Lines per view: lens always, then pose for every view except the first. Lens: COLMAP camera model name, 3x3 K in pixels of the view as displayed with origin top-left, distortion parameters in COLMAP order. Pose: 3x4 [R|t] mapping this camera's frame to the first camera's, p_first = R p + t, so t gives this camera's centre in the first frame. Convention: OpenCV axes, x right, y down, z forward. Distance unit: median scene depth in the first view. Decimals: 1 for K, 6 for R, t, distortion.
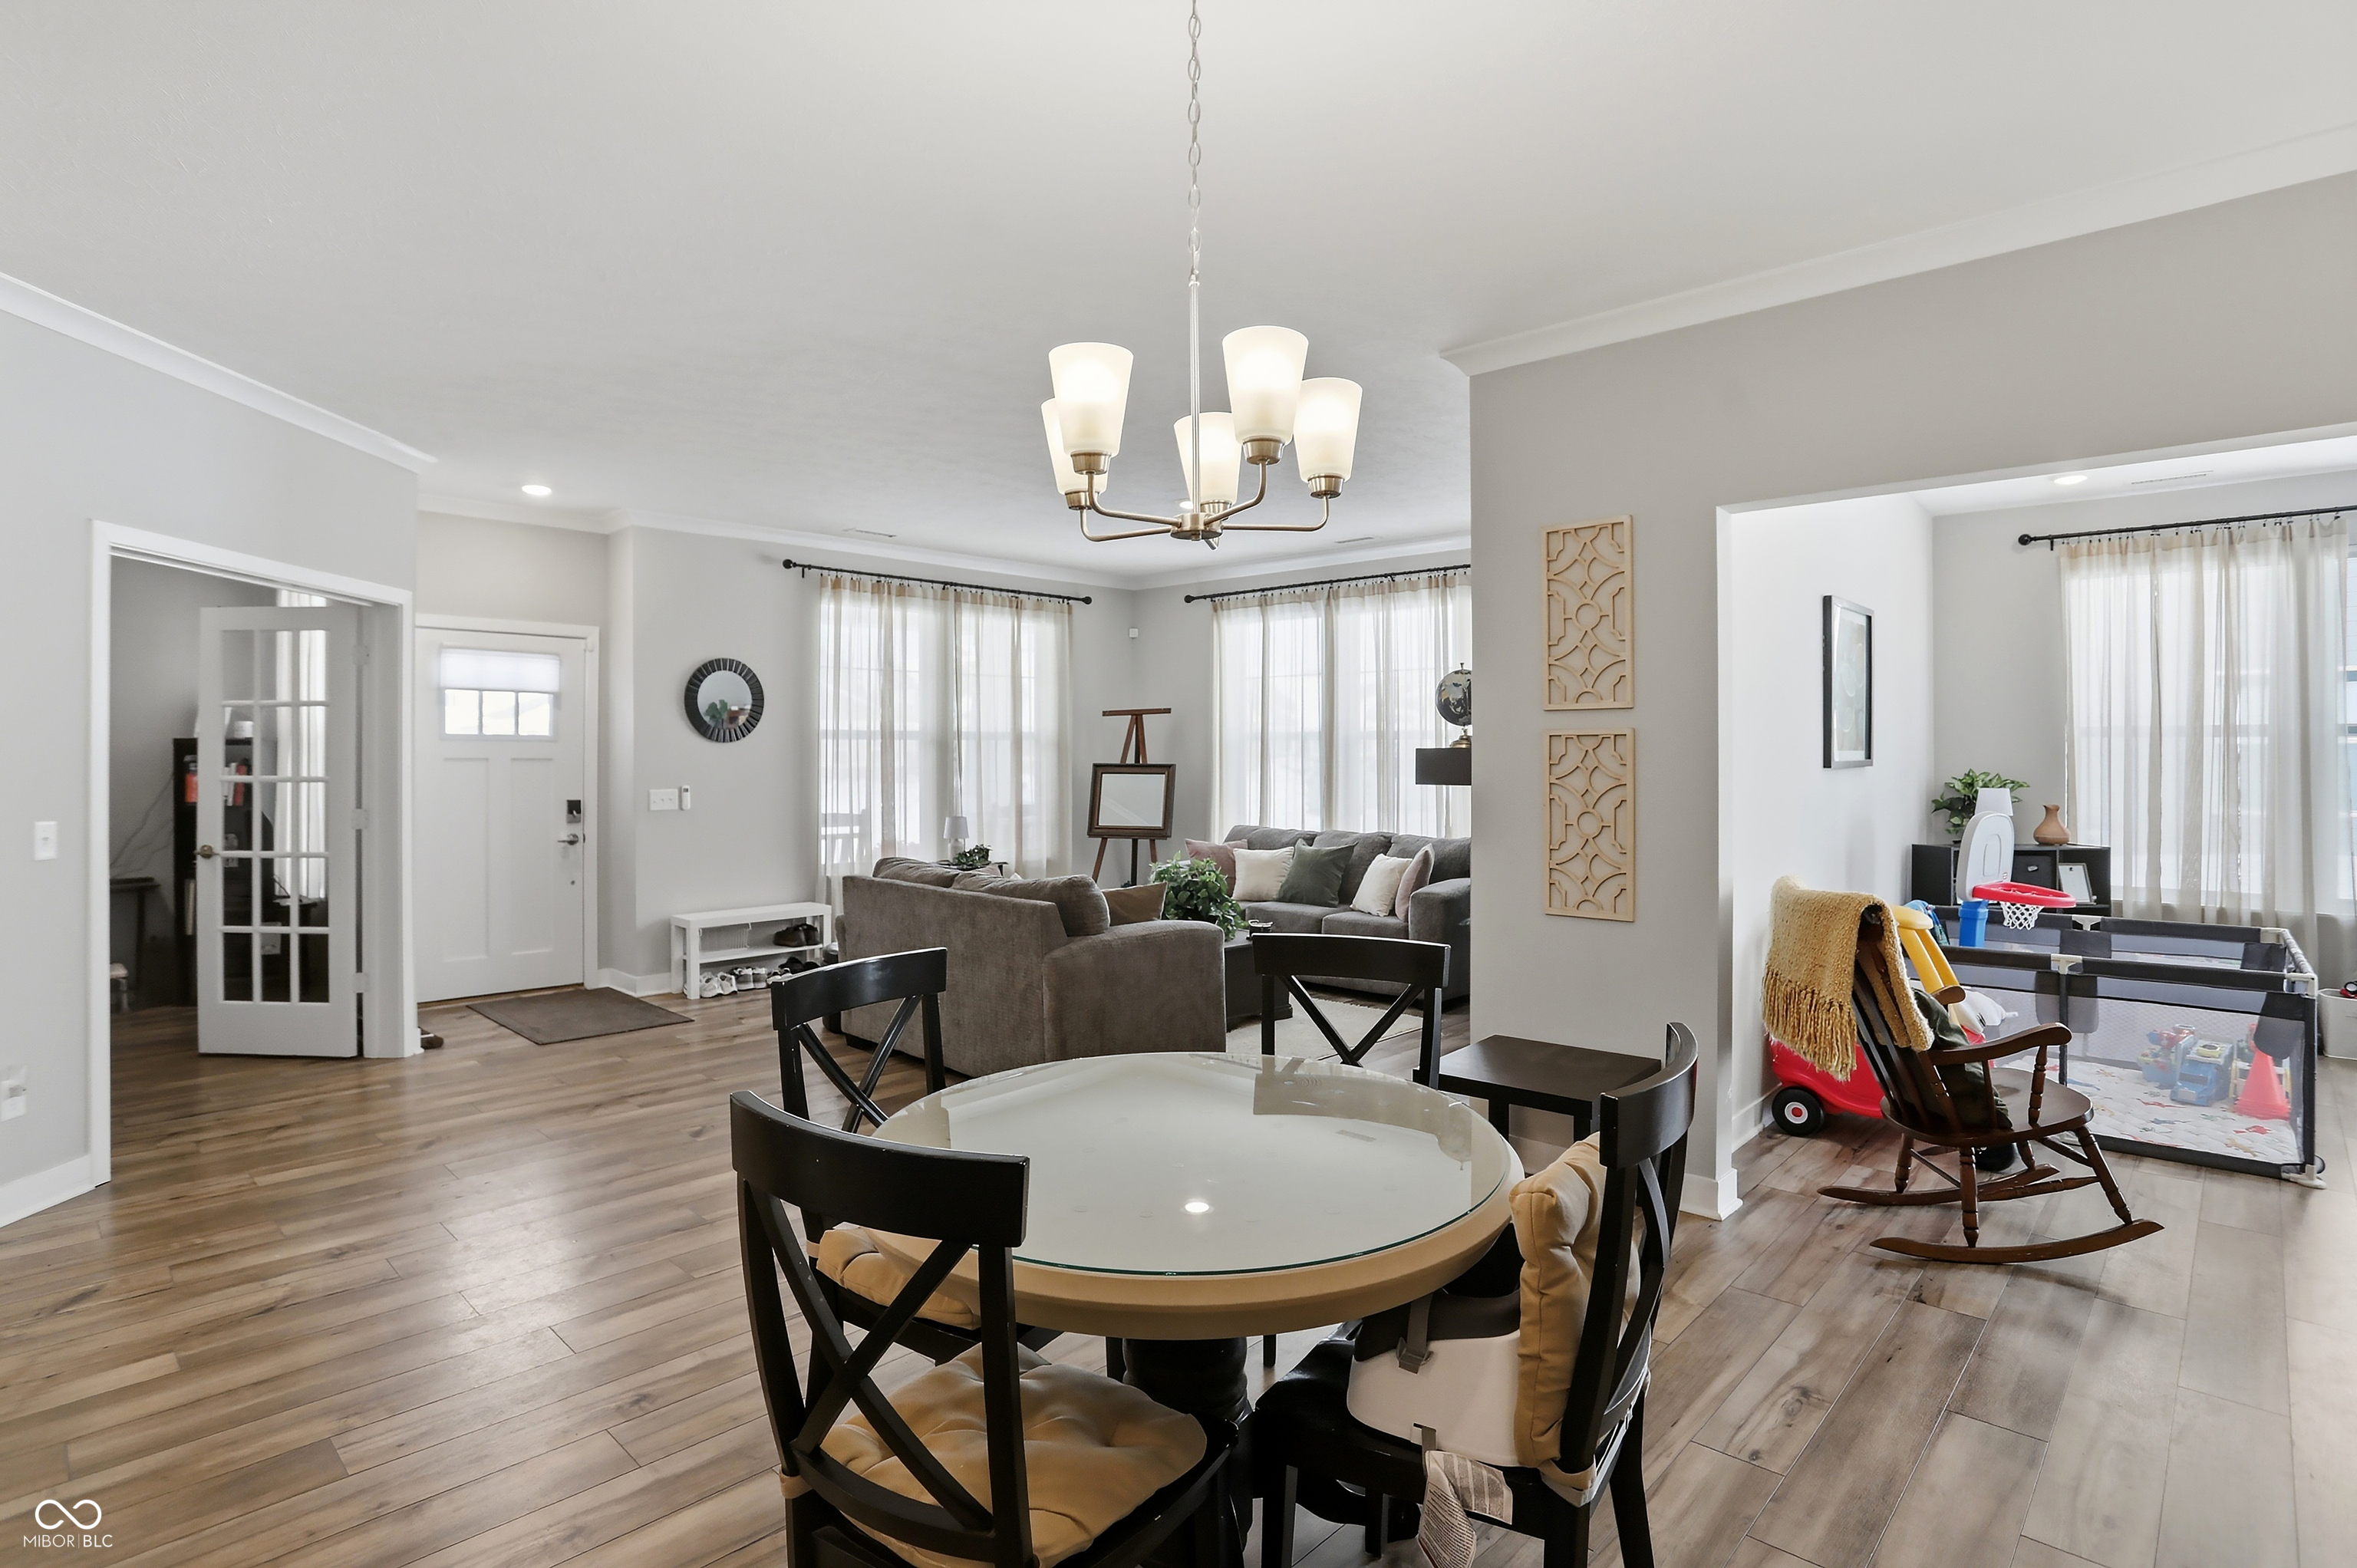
lens RADIAL K [[1170.7, 0, 1171.2], [0, 1170.7, 752.7], [0, 0, 1]] dist [-0.079970, 0.031521]
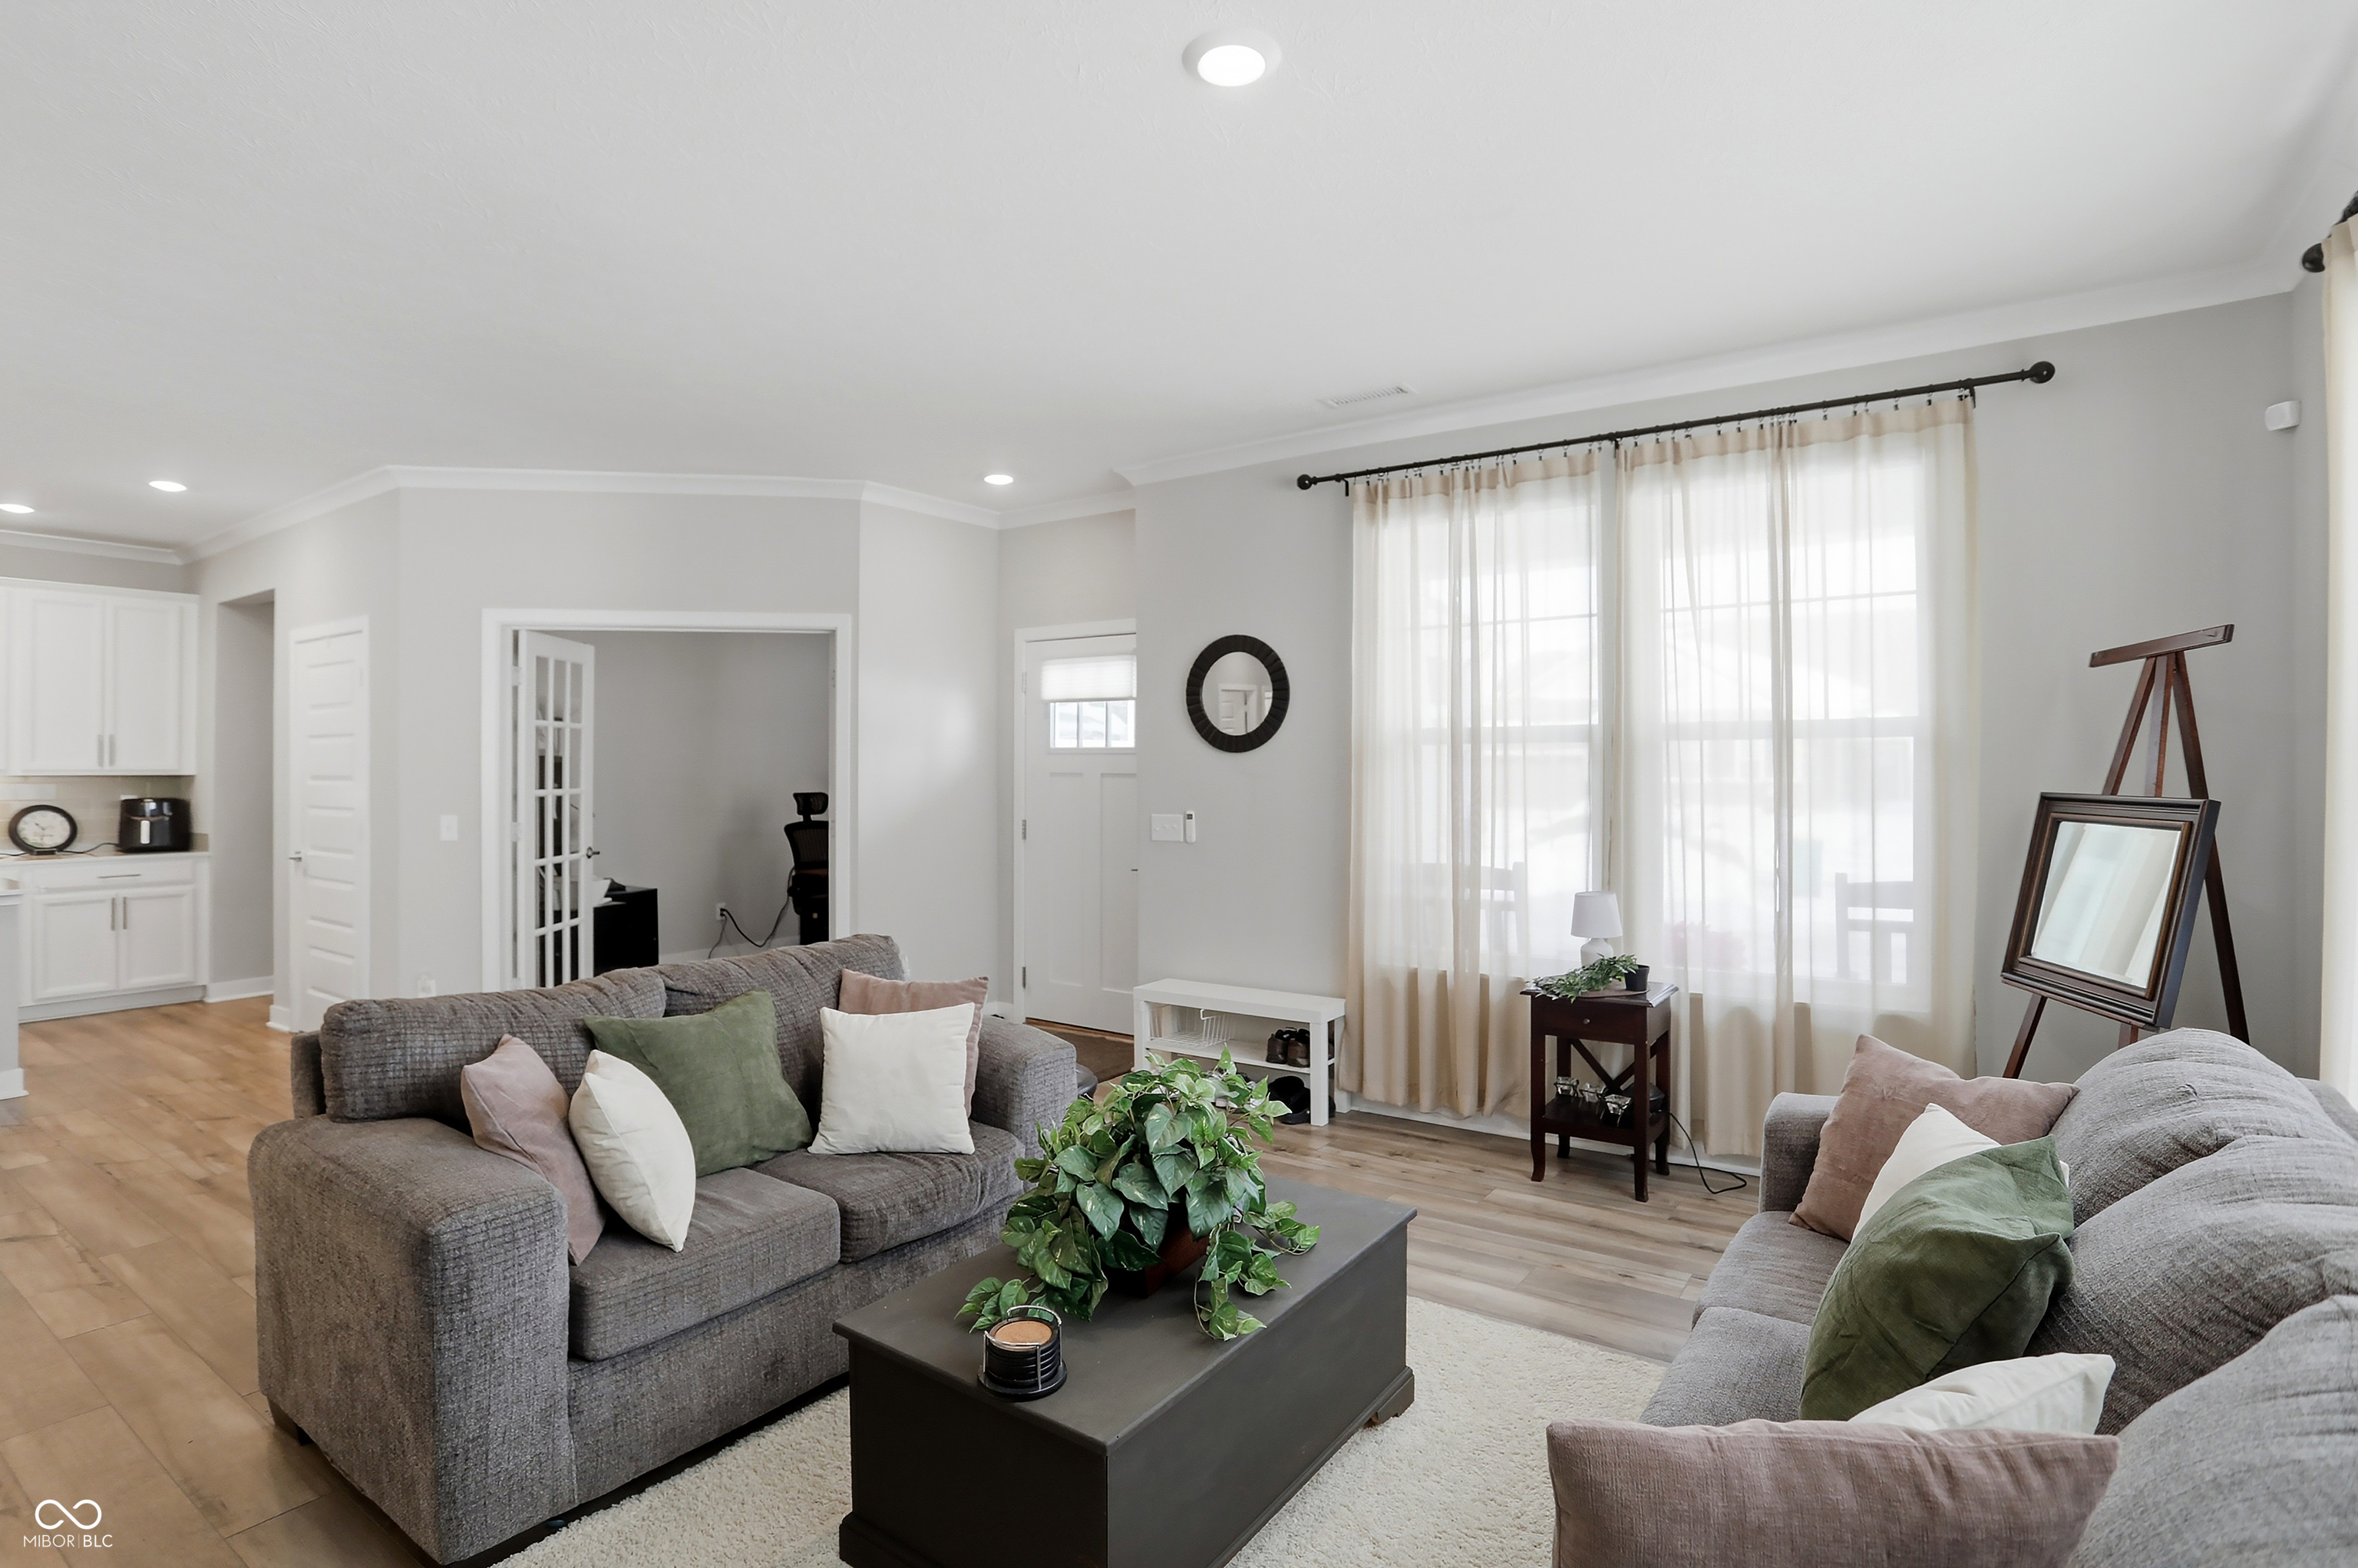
lens RADIAL K [[1164.2, 0, 1205.0], [0, 1164.2, 768.0], [0, 0, 1]] dist [-0.072796, 0.022998]
pose [[0.166663, 0.002767, -0.986010, 0.306253], [0.005598, 0.999977, 0.003753, -0.002096], [0.985998, -0.006145, 0.166644, 0.813563]]
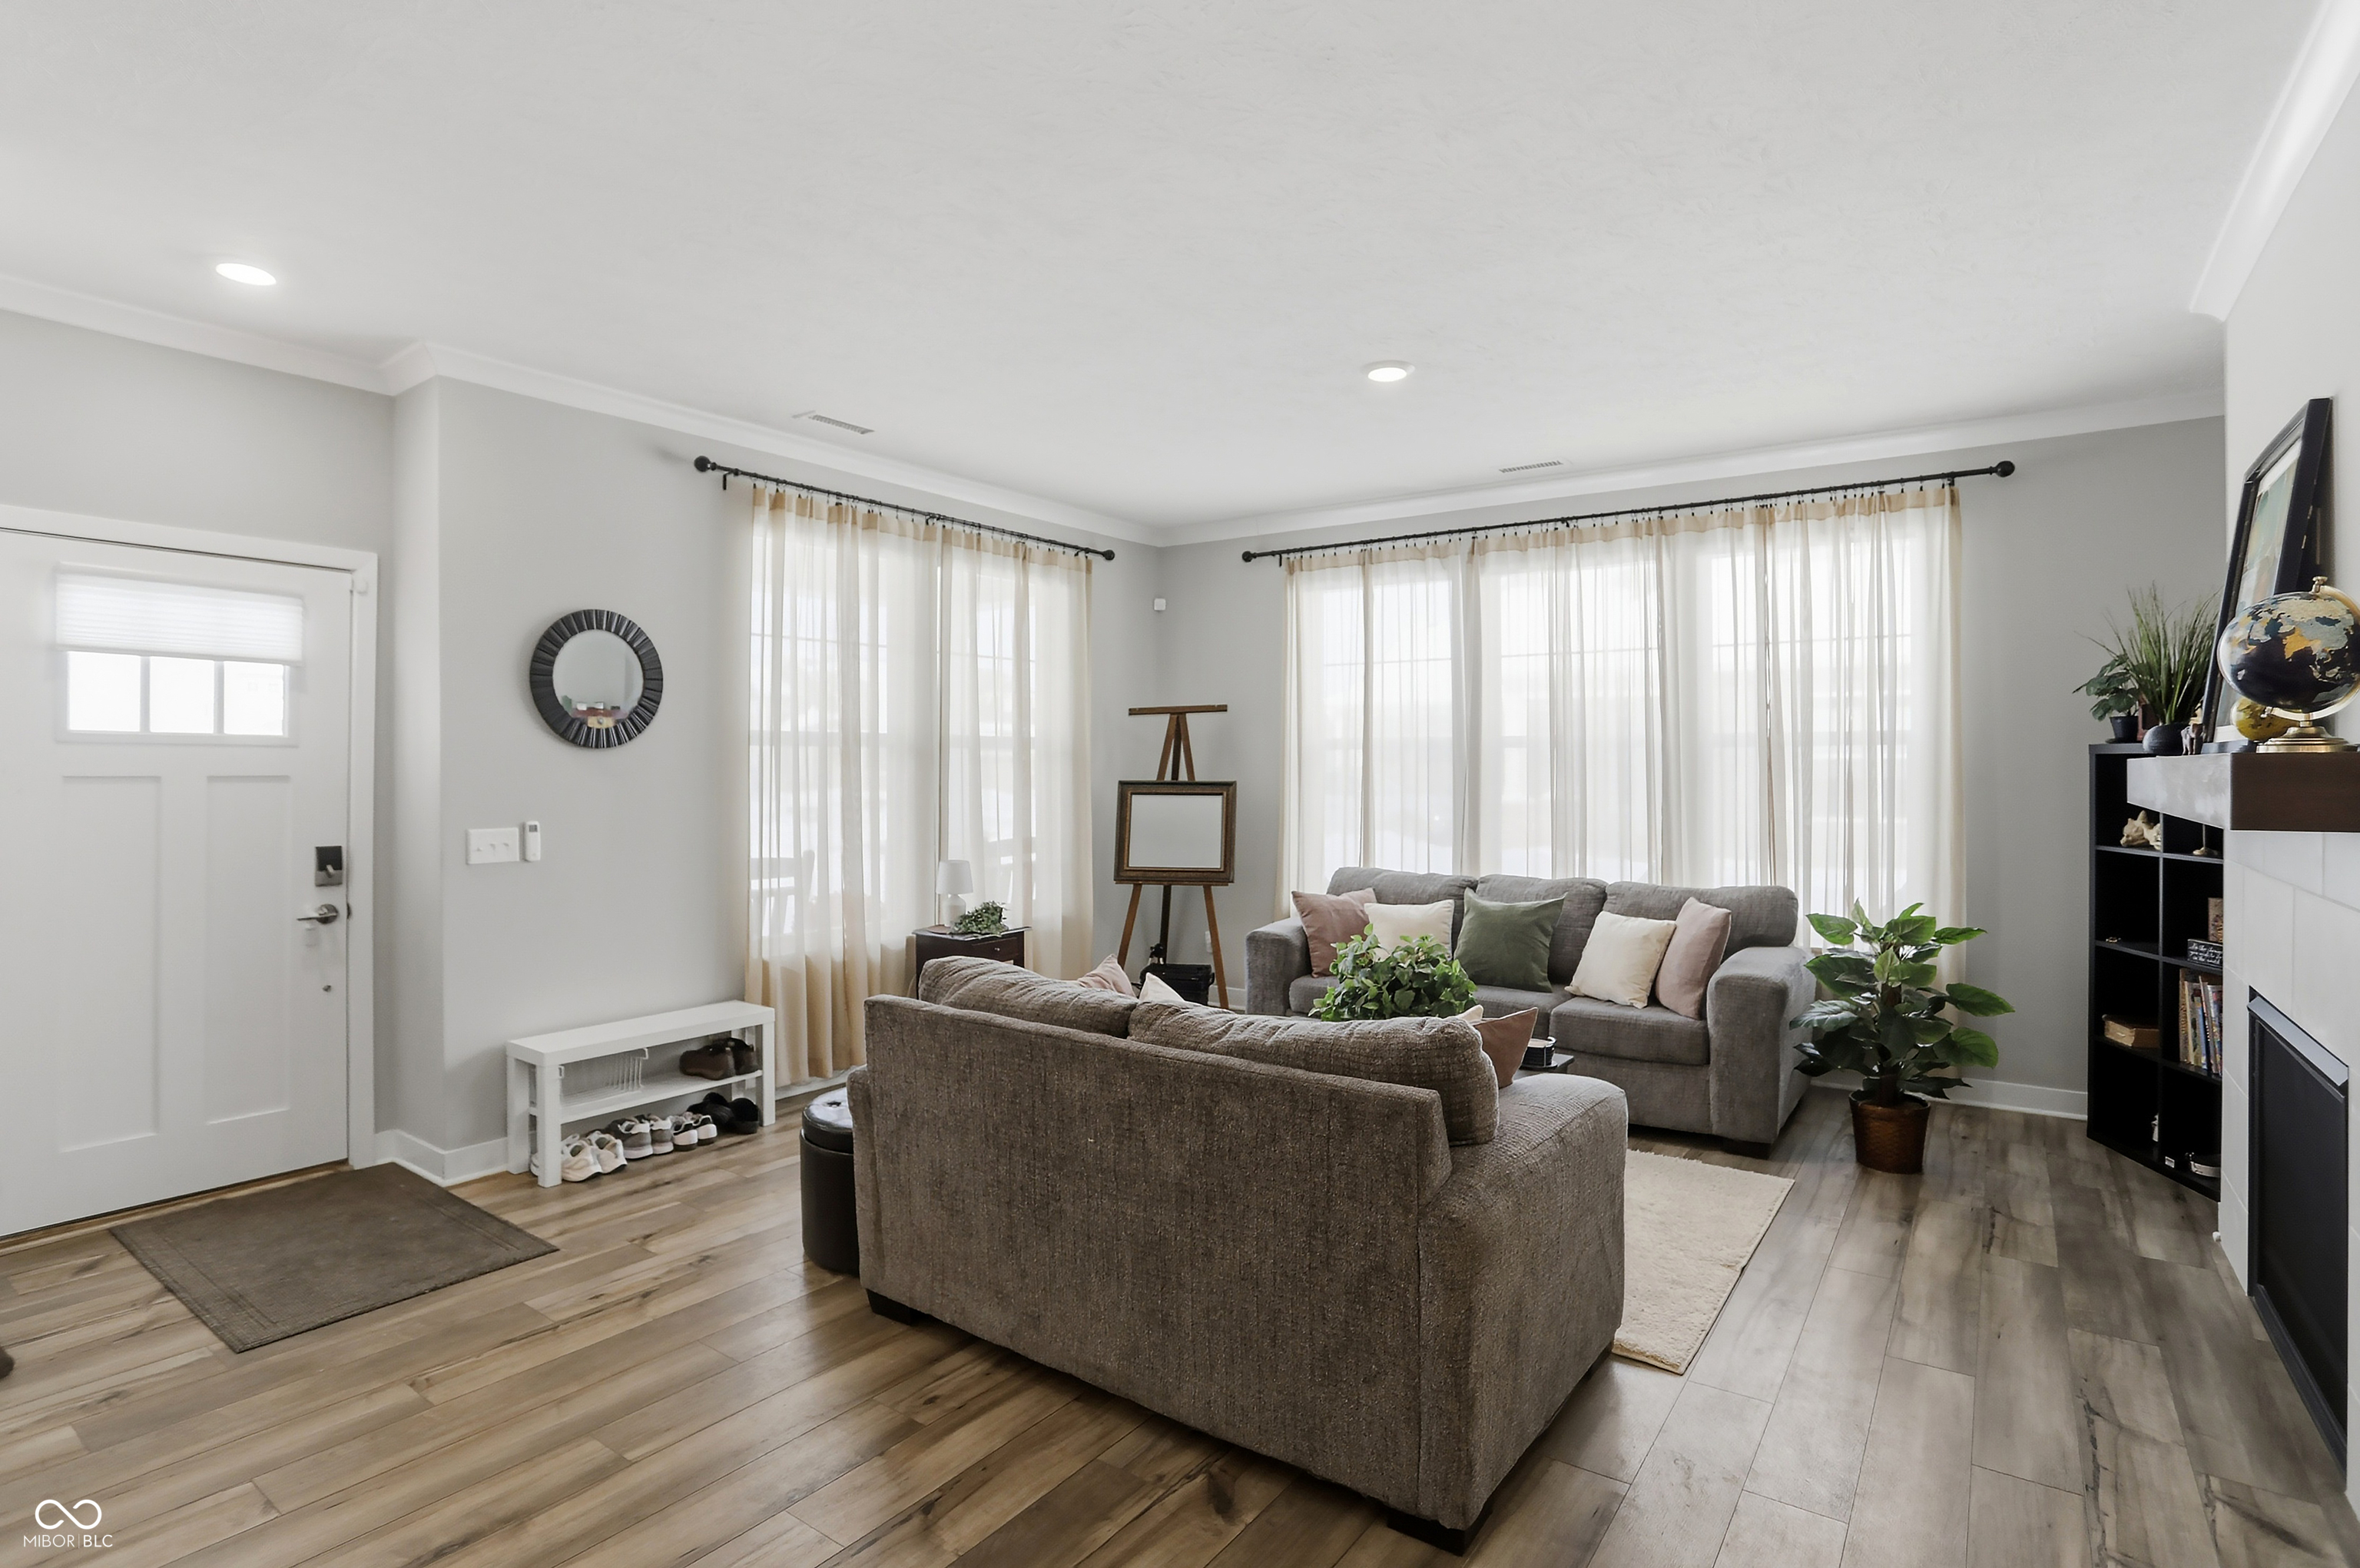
lens RADIAL K [[1176.6, 0, 1183.1], [0, 1176.6, 765.7], [0, 0, 1]] dist [-0.078373, 0.032402]
pose [[0.990075, -0.000212, 0.140542, -0.157736], [0.000381, 0.999999, -0.001175, 0.000884], [-0.140542, 0.001217, 0.990074, 0.336509]]
